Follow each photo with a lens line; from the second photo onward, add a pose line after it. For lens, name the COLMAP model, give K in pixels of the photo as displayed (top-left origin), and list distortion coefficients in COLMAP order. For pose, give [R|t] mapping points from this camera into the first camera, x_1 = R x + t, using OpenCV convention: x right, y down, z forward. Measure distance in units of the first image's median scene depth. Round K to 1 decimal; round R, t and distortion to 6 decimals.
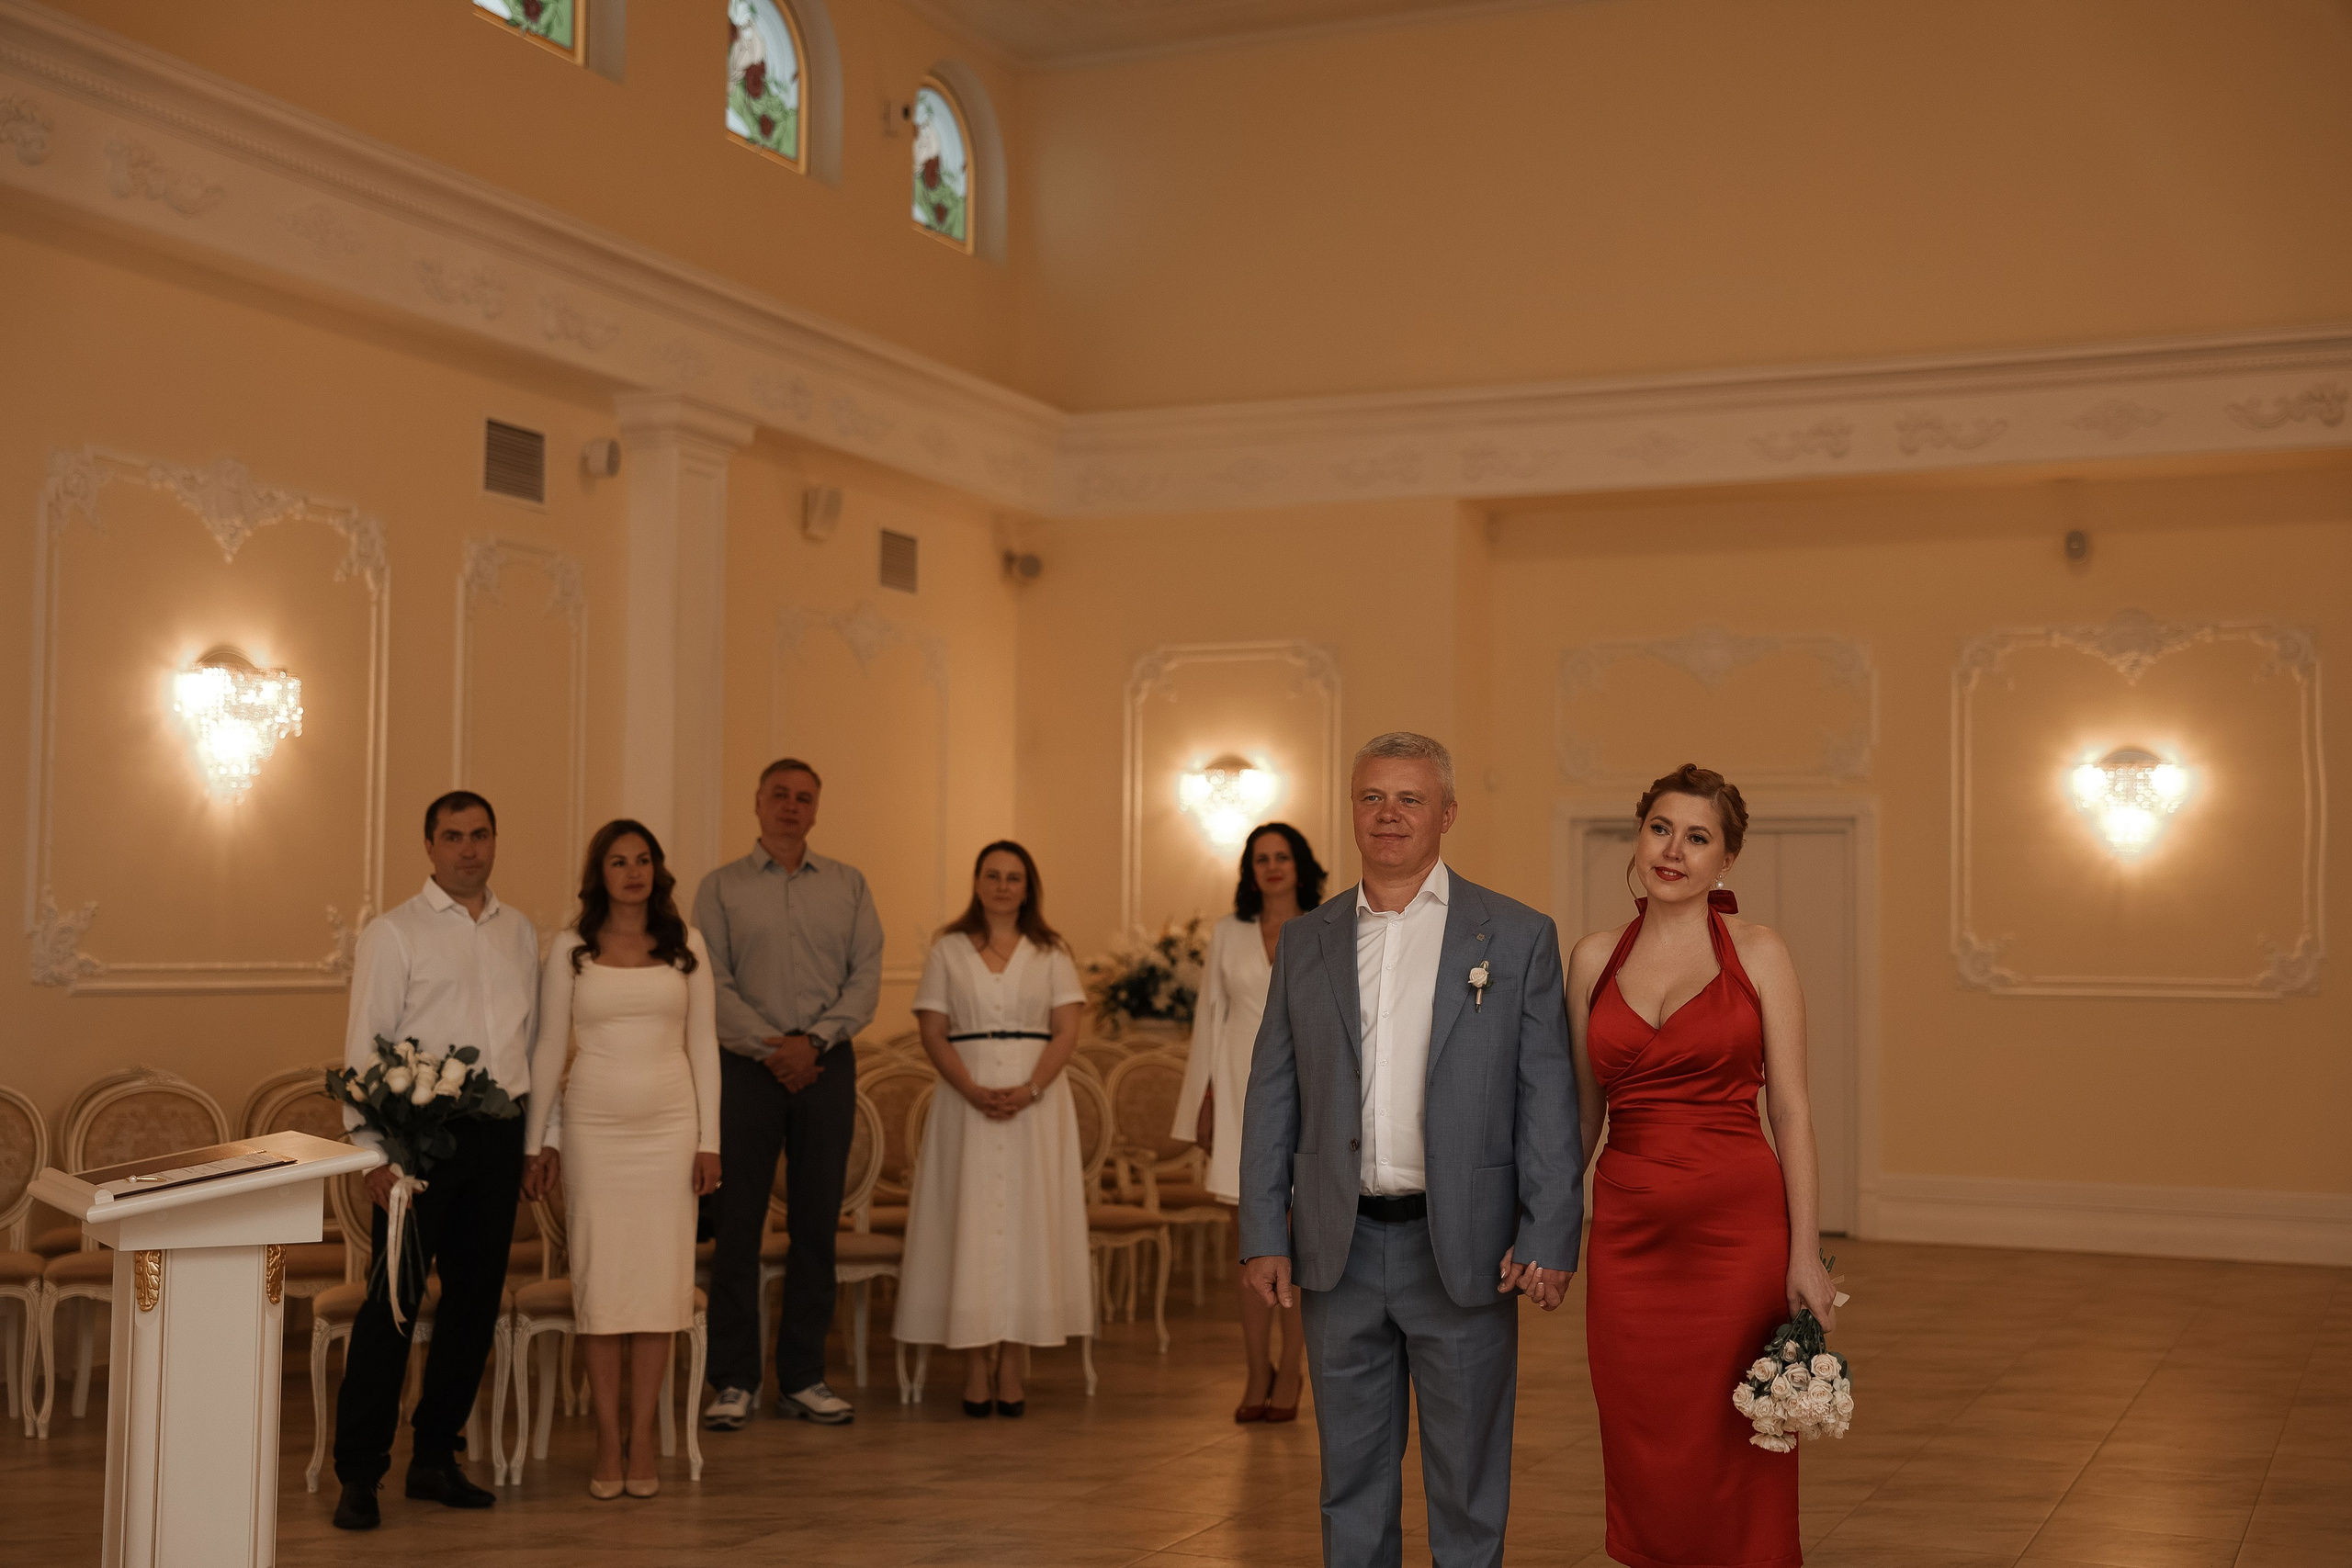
lens RADIAL K [[2945.6, 0, 1190.1], [0, 2945.6, 793.3], [0, 0, 1]] dist [0.049168, 0.000000]
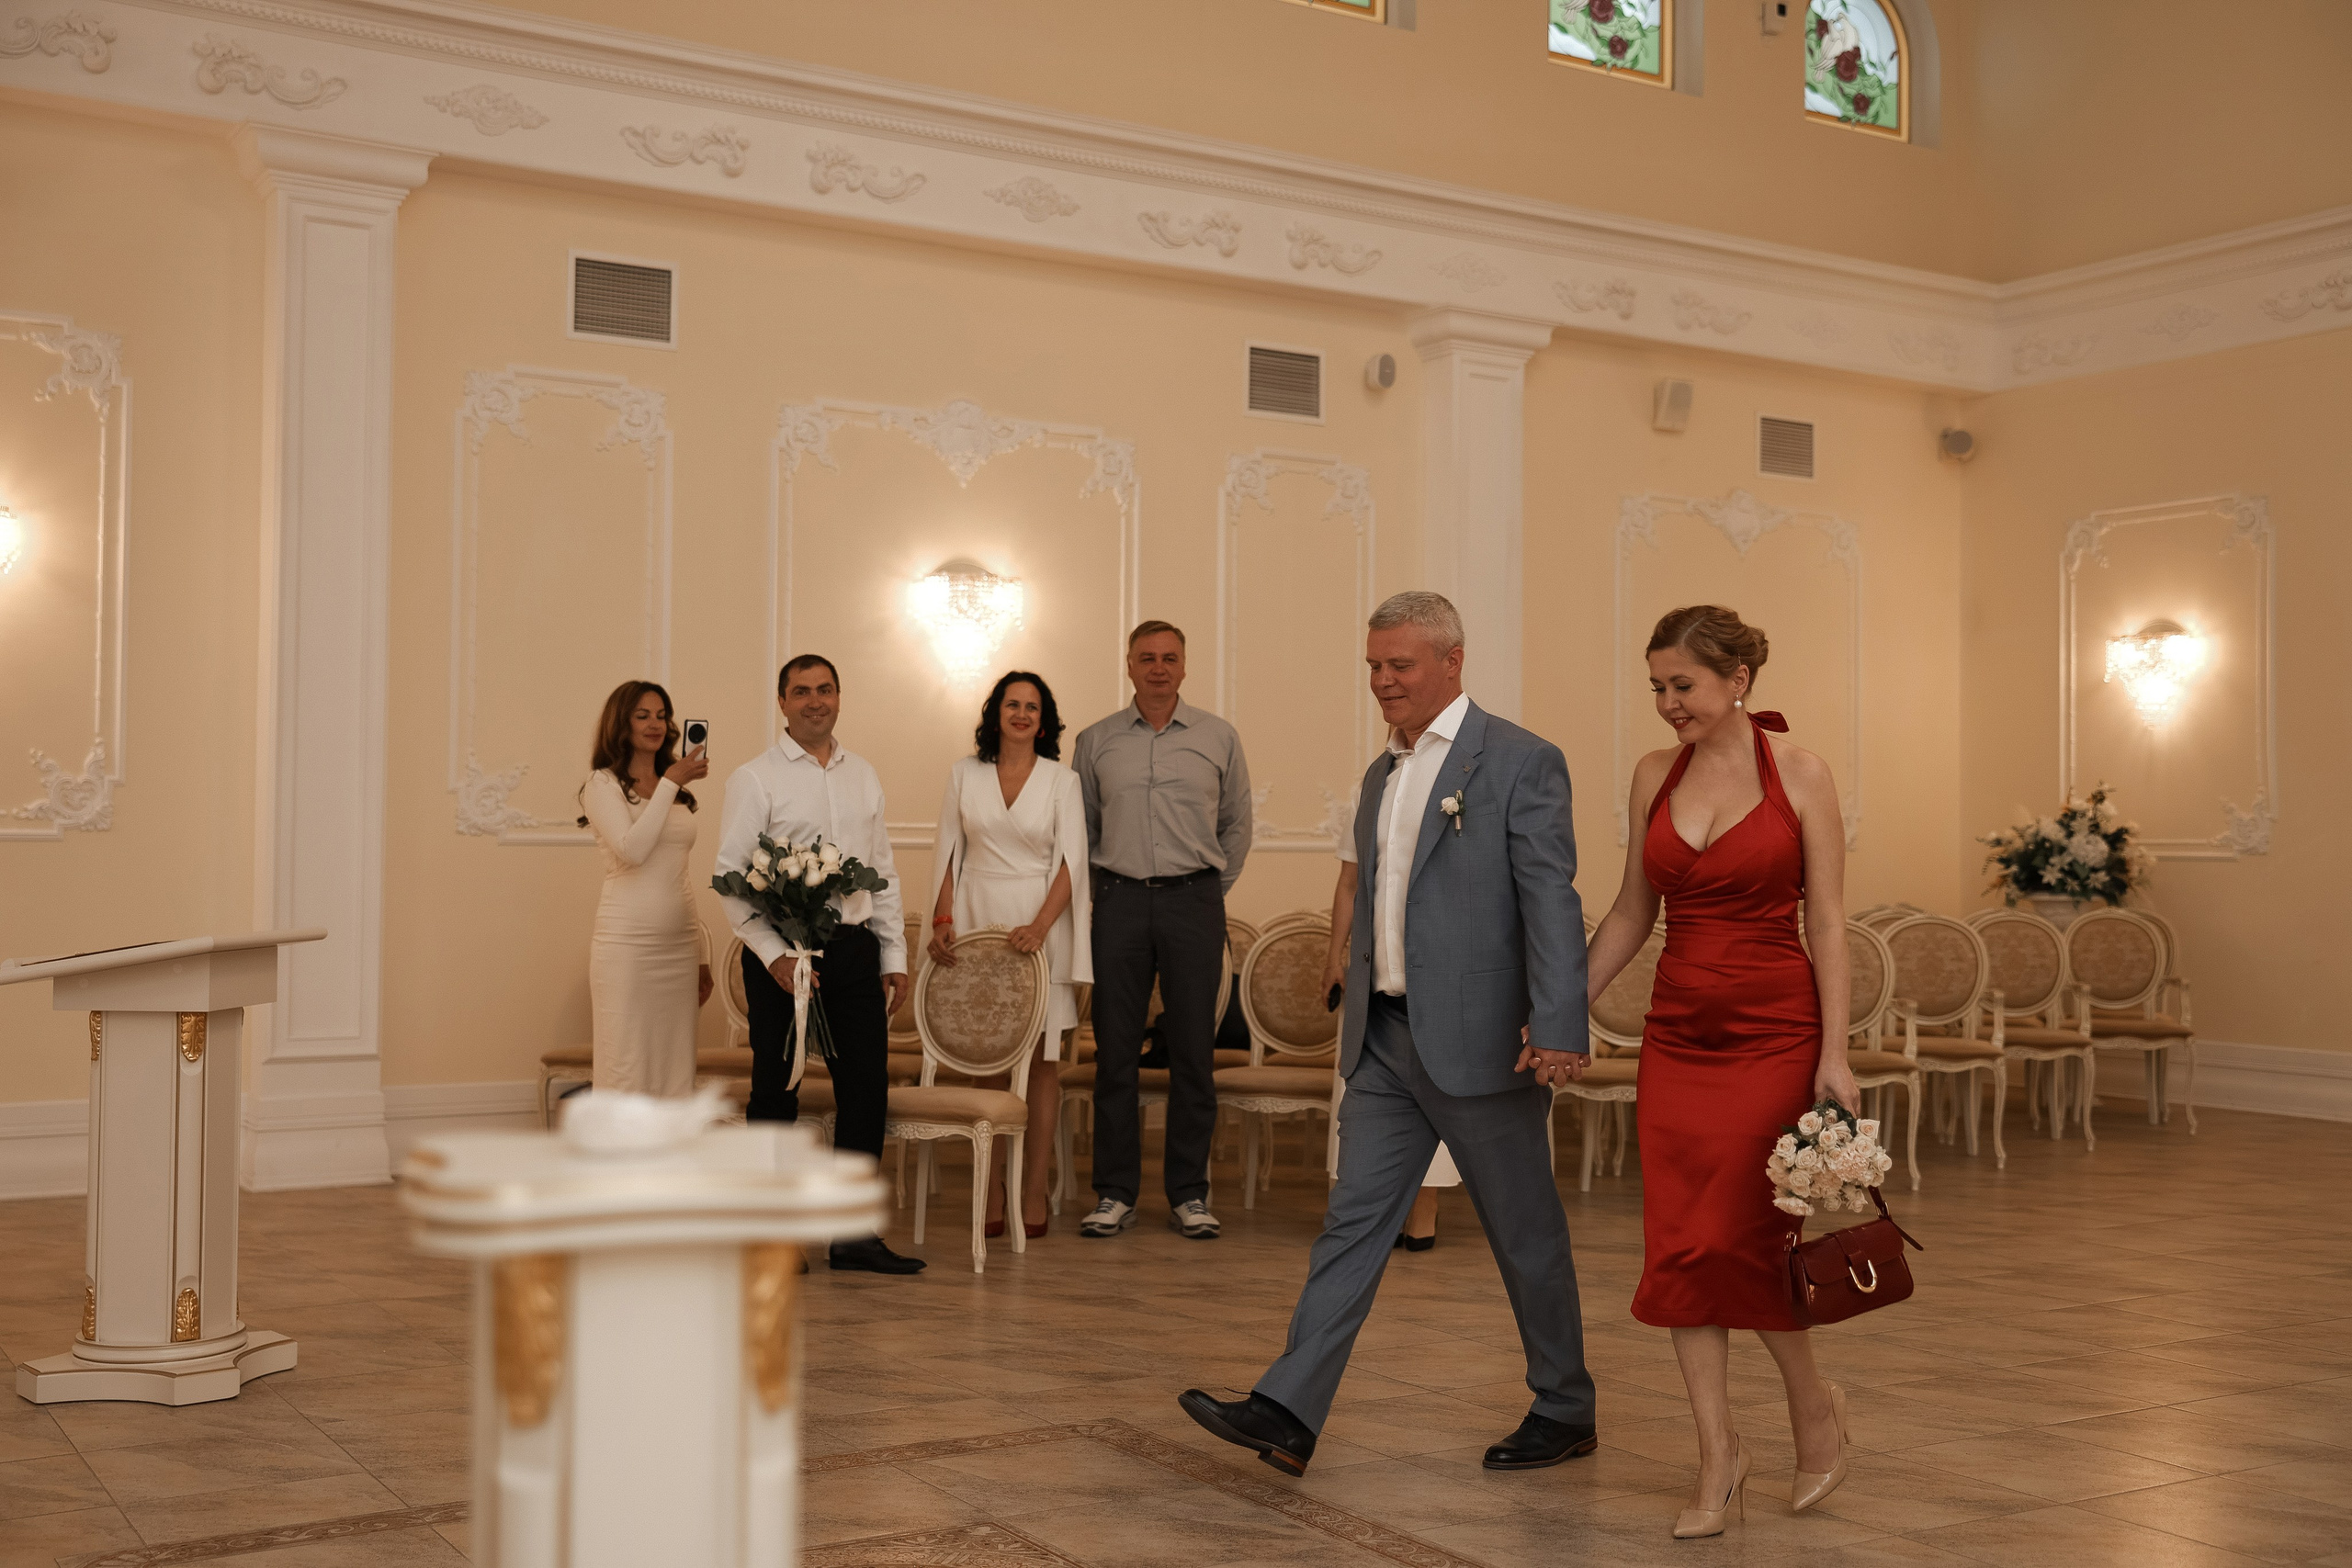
lens RADIAL K [[2548.9, 0, 1169.0], [0, 2548.9, 781.1], [0, 0, 1]] dist [0.013975, 0.000000]
pose [[0.822042, -0.016637, -0.569184, 0.329295], [0.028057, 0.999542, 0.011305, 0.031218], [0.568735, -0.025263, 0.822133, 0.202409]]
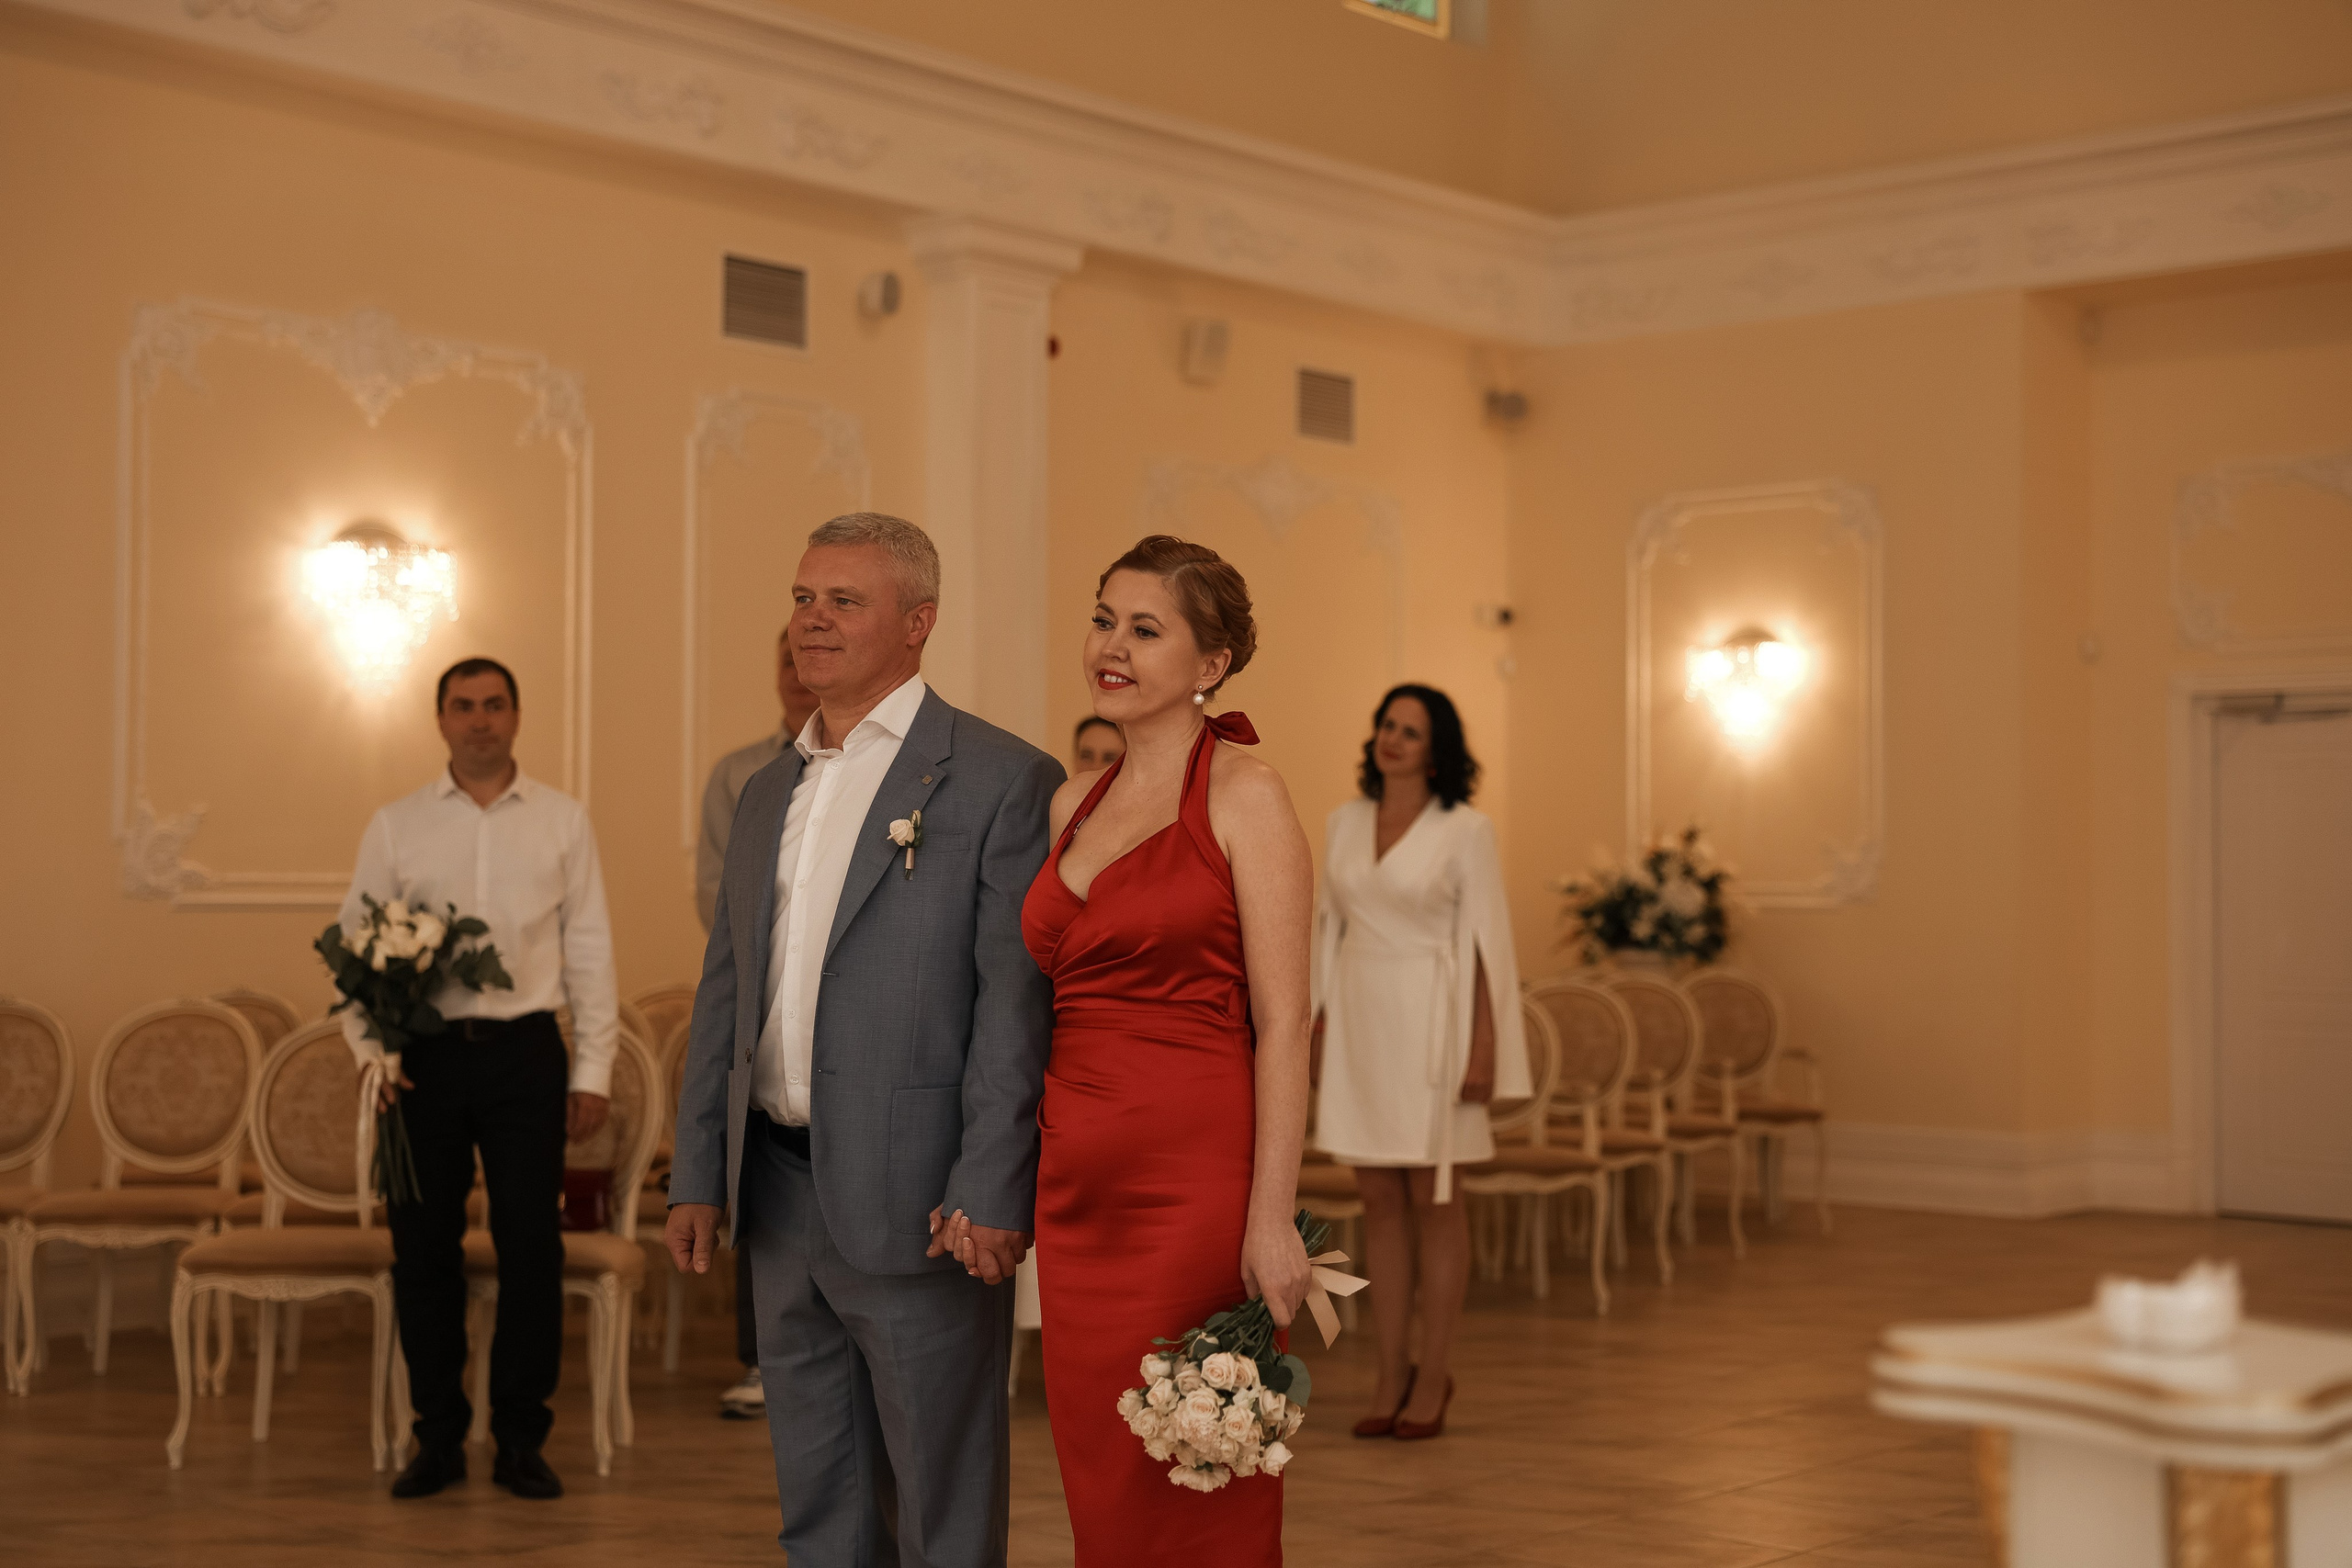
lens RADIAL K [[3334.5, 0, 1166.3], [0, 3334.5, 767.6], [0, 0, 1]] dist [0.082003, 0.000000]
pose [[0.951997, -0.016210, -0.305677, 0.211352], [0.020341, 0.999740, 0.010336, 0.019529], [0.305430, -0.016058, 0.952079, 0.112651]]
